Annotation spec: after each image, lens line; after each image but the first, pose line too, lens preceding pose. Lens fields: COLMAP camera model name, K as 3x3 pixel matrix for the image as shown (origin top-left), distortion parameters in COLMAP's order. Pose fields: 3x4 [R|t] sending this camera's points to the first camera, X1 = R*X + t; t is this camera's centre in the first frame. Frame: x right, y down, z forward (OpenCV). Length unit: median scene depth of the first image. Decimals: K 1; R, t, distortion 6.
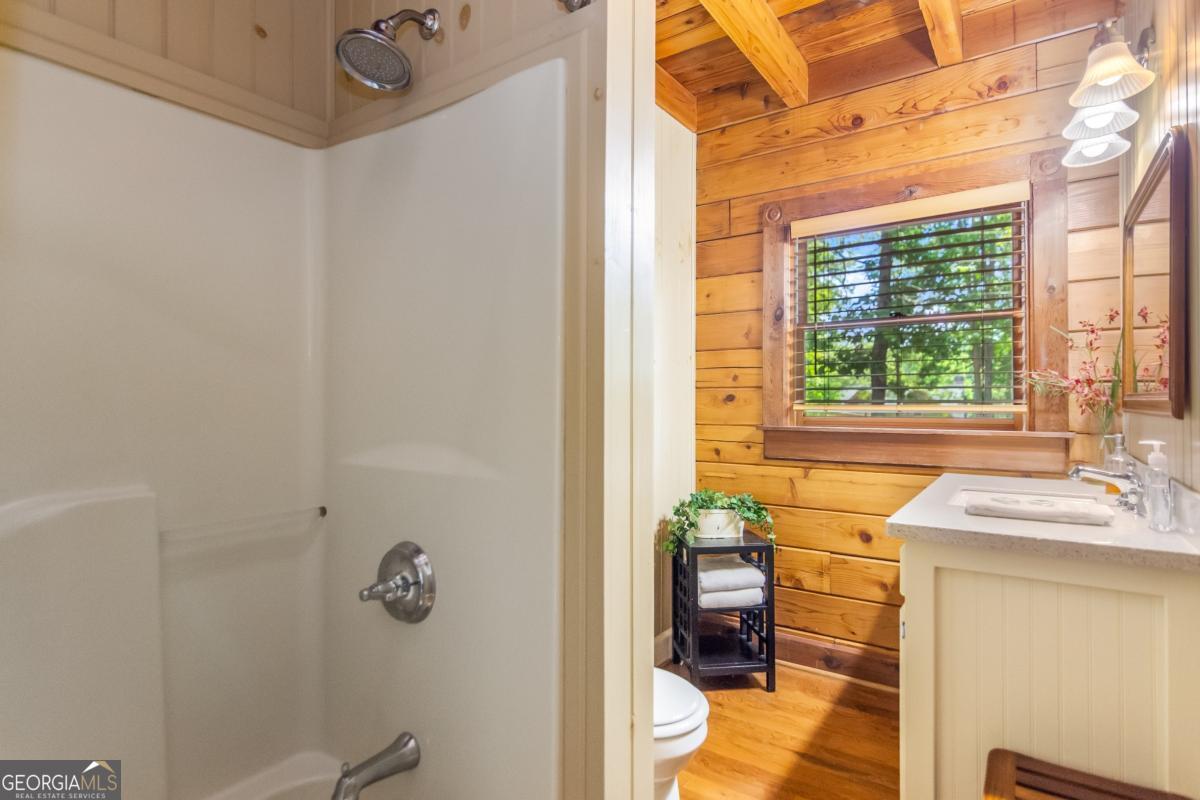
lens RADIAL K [[637.5, 0, 600.0], [0, 637.5, 400.0], [0, 0, 1]] dist [0.000957, 0.000204]
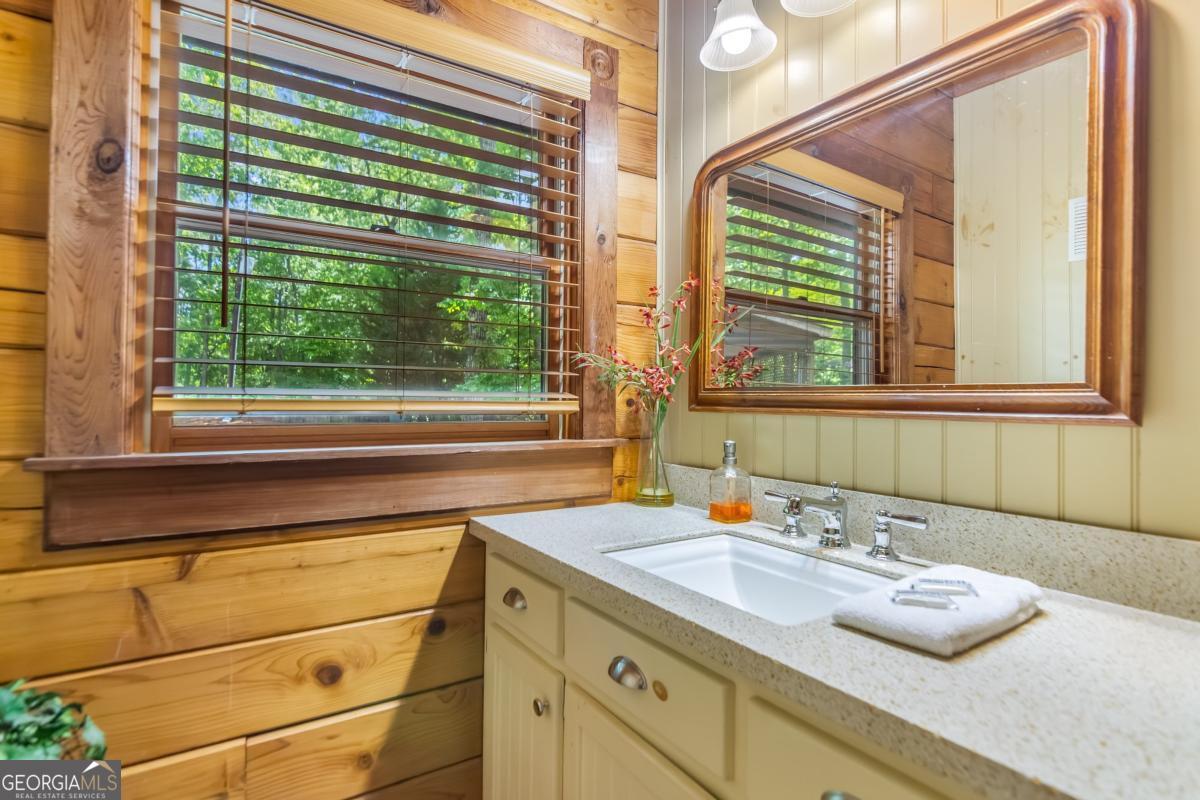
lens RADIAL K [[597.7, 0, 596.1], [0, 597.7, 392.0], [0, 0, 1]] dist [0.001337, 0.001077]
pose [[0.399262, 0.014703, 0.916719, 0.078084], [-0.011565, 0.999873, -0.011000, 0.004272], [-0.916764, -0.006210, 0.399381, 0.622664]]
